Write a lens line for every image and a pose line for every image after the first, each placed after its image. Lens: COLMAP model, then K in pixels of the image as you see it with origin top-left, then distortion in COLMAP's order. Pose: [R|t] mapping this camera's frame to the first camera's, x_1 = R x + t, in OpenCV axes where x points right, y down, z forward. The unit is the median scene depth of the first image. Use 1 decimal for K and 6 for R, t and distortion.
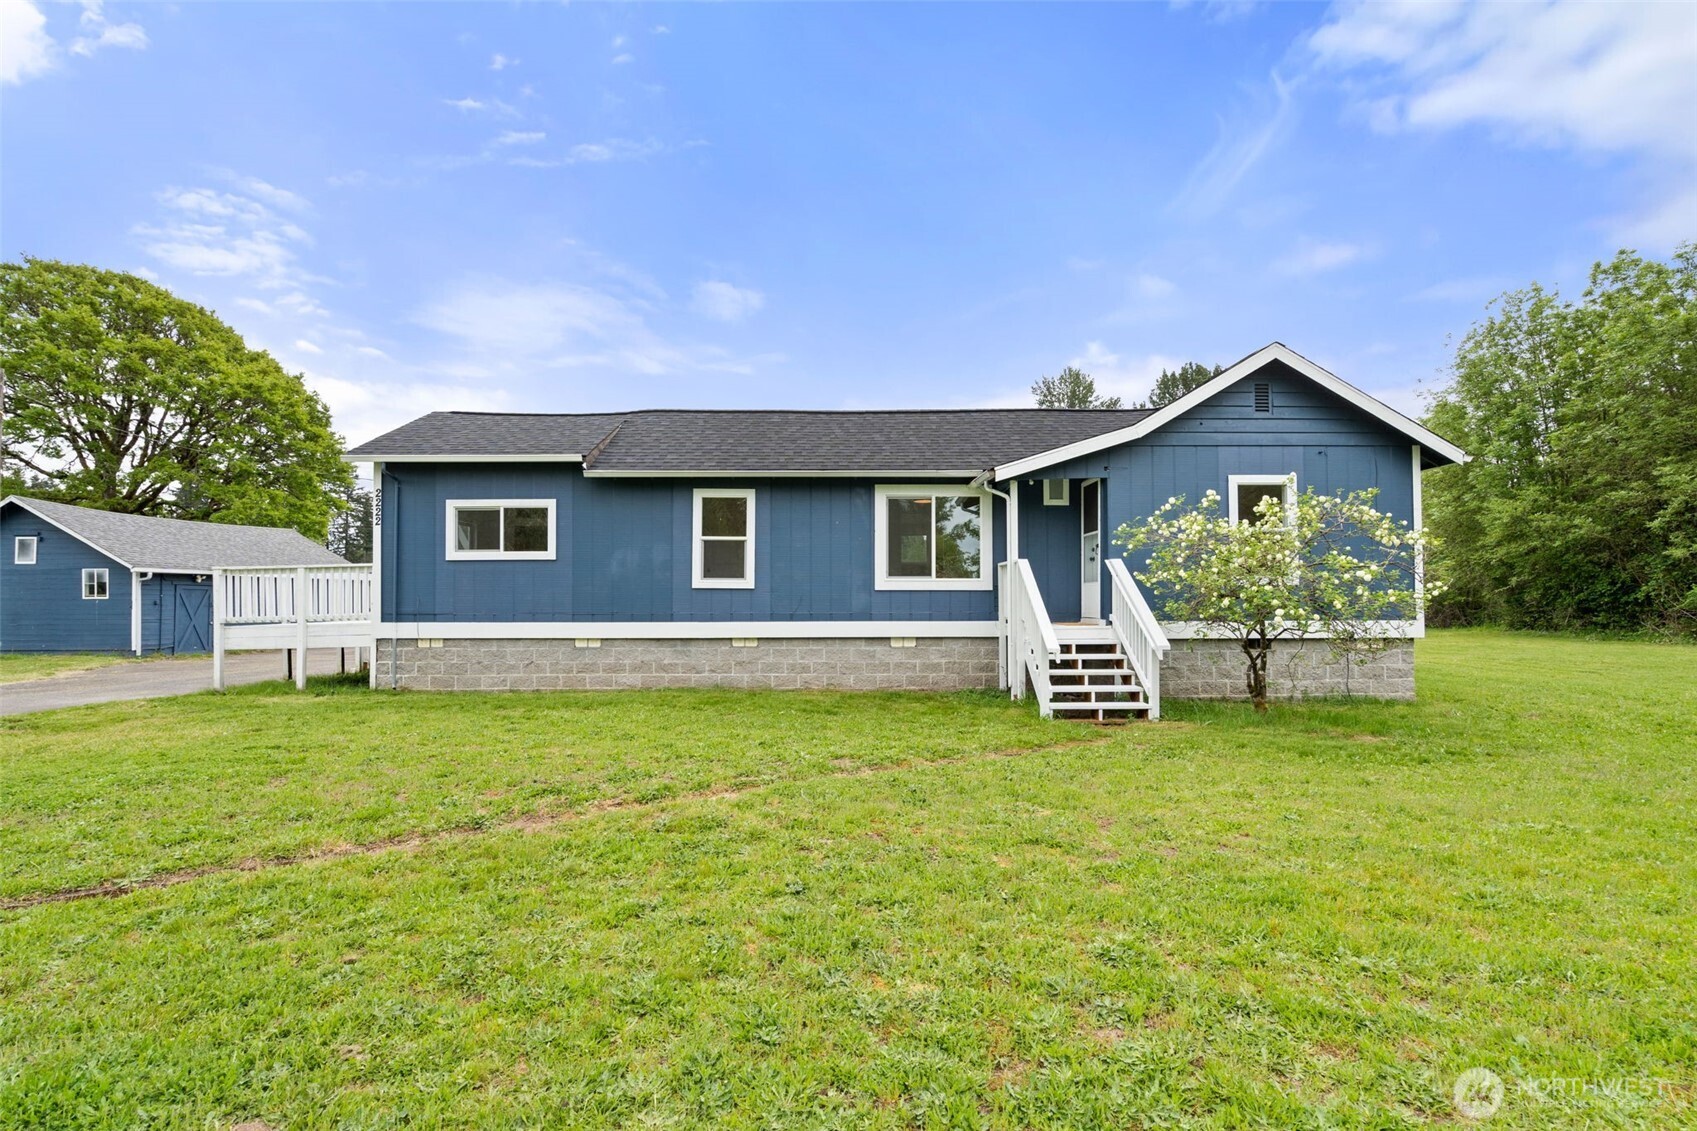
lens RADIAL K [[773.9, 0, 840.3], [0, 773.9, 567.3], [0, 0, 1]] dist [0.001140, 0.000706]
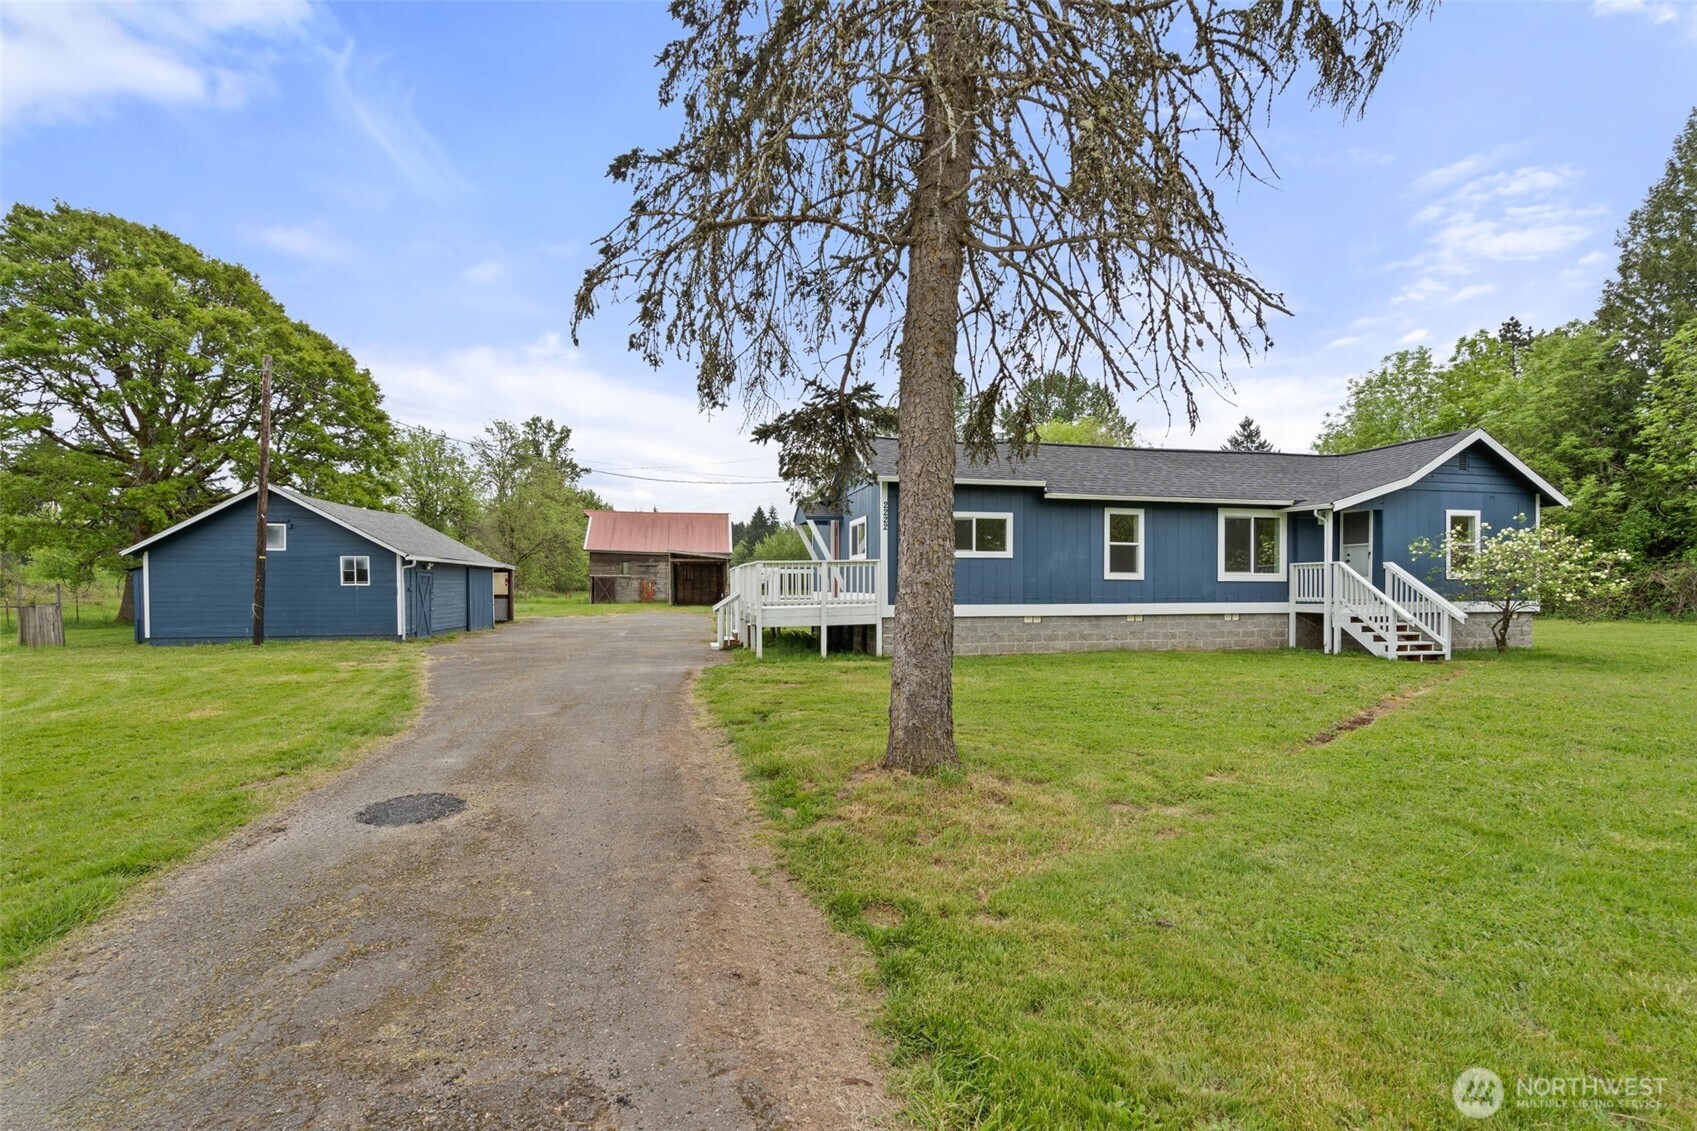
lens RADIAL K [[773.2, 0, 854.4], [0, 773.2, 592.0], [0, 0, 1]] dist [-0.002385, -0.000301]
pose [[0.975179, -0.000337, 0.221419, -0.933935], [-0.010837, 0.998728, 0.049246, -0.013923], [-0.221154, -0.050423, 0.973934, -0.254281]]
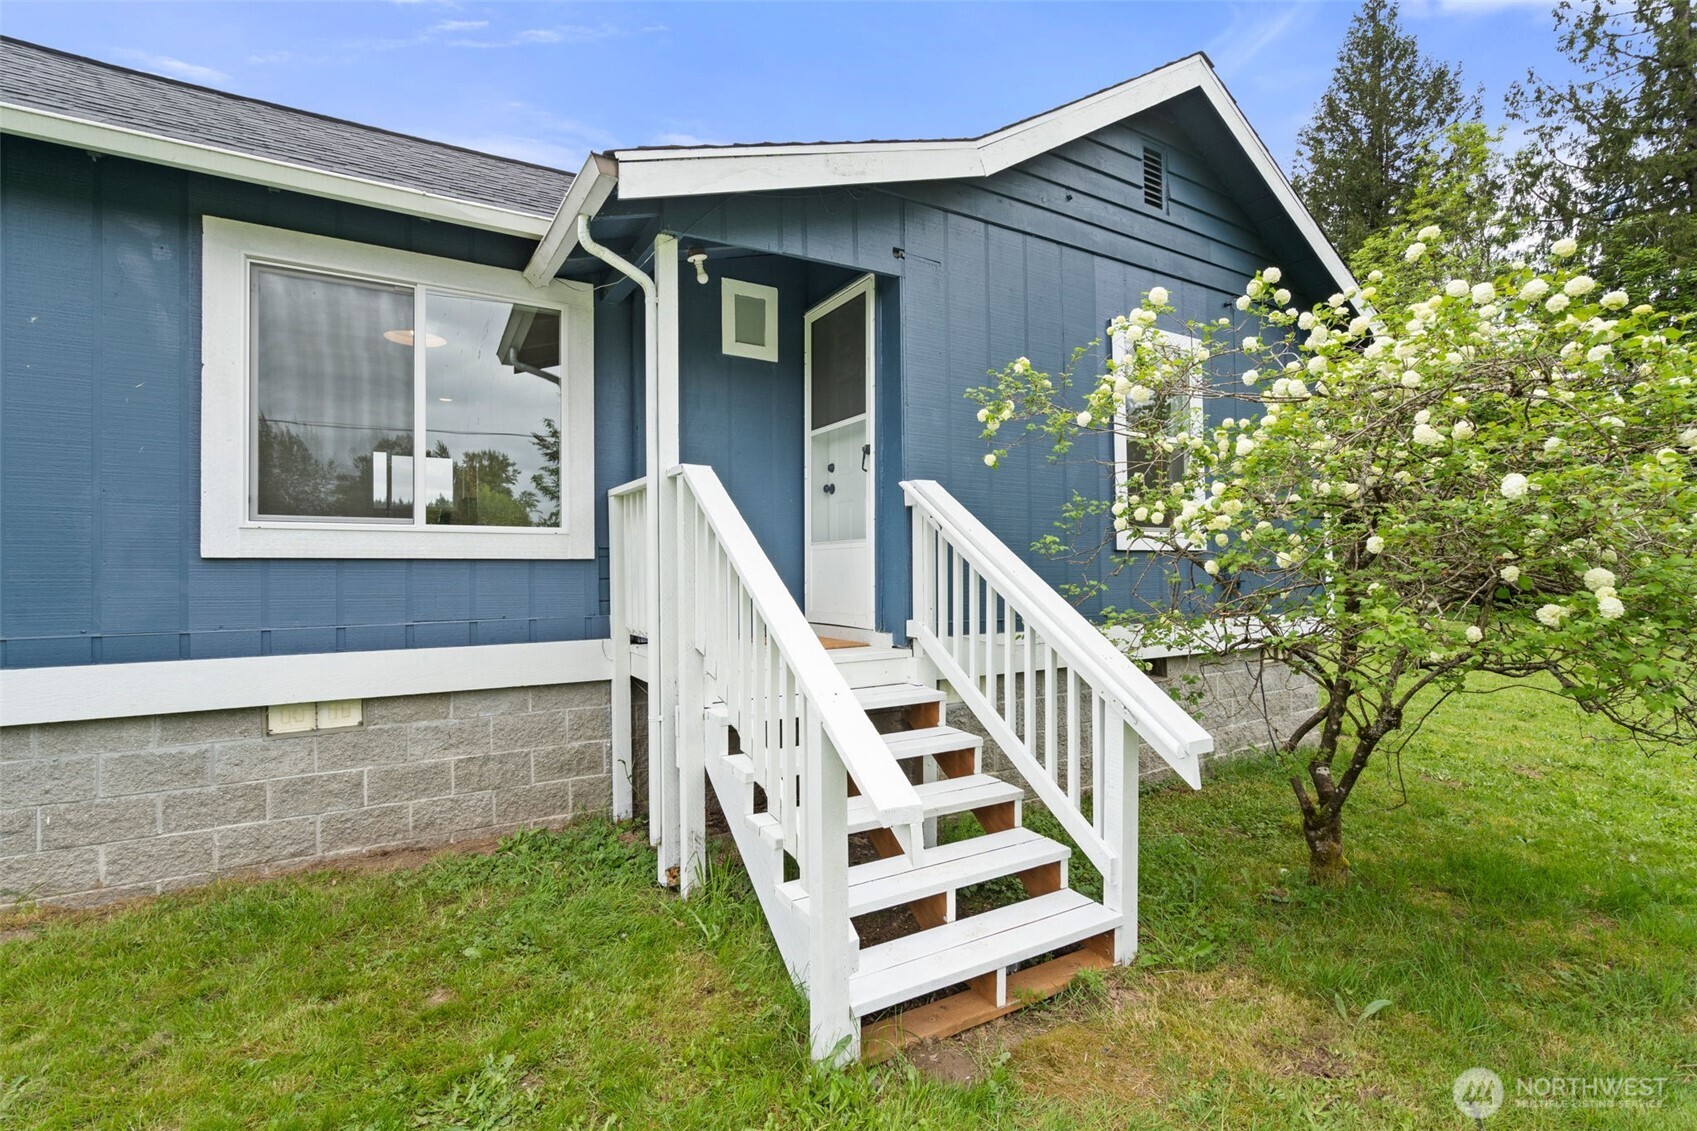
lens RADIAL K [[773.9, 0, 840.3], [0, 773.9, 567.3], [0, 0, 1]] dist [0.001140, 0.000706]
pose [[0.860212, 0.000299, 0.509936, 0.105668], [-0.014912, 0.999587, 0.024570, 0.022226], [-0.509718, -0.028740, 0.859861, 0.607895]]
